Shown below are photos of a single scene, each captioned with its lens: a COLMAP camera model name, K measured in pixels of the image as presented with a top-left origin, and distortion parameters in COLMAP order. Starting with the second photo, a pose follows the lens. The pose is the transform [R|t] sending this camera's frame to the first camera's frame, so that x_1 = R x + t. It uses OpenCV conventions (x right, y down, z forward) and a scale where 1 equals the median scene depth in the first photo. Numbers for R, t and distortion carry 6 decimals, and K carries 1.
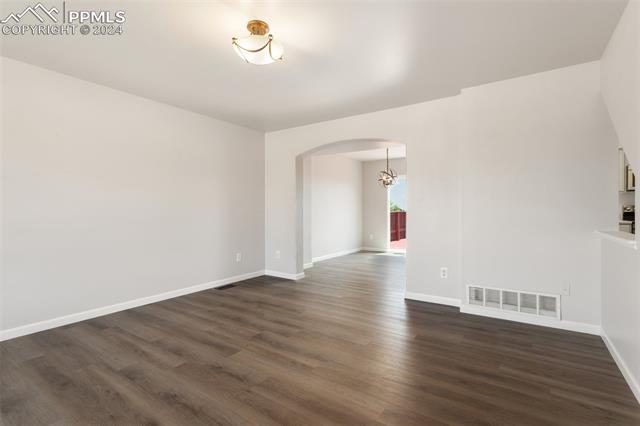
lens RADIAL K [[299.4, 0, 320.1], [0, 299.4, 197.6], [0, 0, 1]] dist [0.001986, 0.000628]
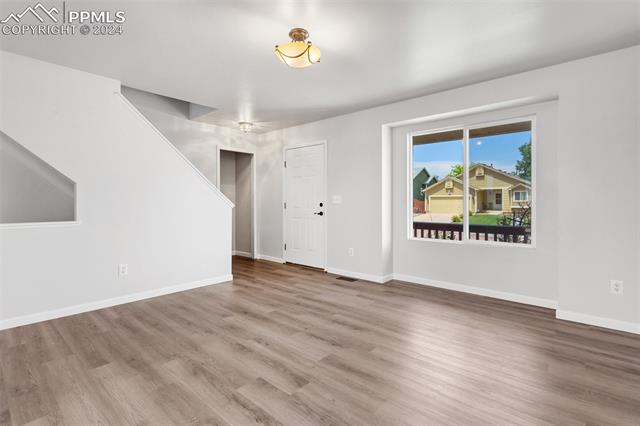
lens RADIAL K [[308.6, 0, 319.7], [0, 308.6, 207.5], [0, 0, 1]] dist [-0.001357, 0.000172]
pose [[-0.991986, 0.000993, 0.126344, -0.394023], [-0.002116, 0.999698, -0.024468, 0.083034], [-0.126330, -0.024539, -0.991685, 1.979376]]
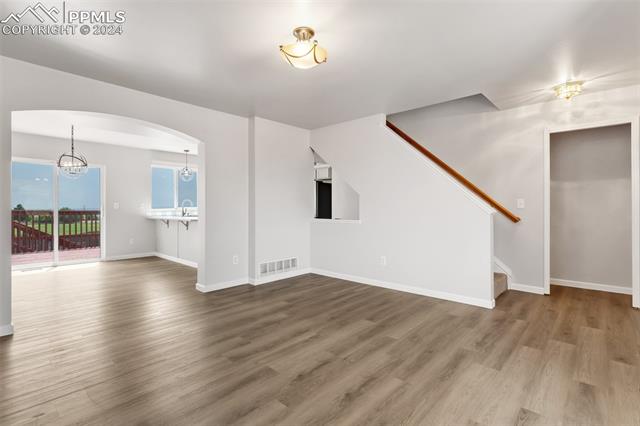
lens RADIAL K [[308.6, 0, 319.7], [0, 308.6, 207.5], [0, 0, 1]] dist [-0.001357, 0.000172]
pose [[0.147132, 0.003355, 0.989111, -1.179209], [-0.038756, 0.999246, 0.002376, 0.036185], [-0.988357, -0.038683, 0.147151, 0.755128]]
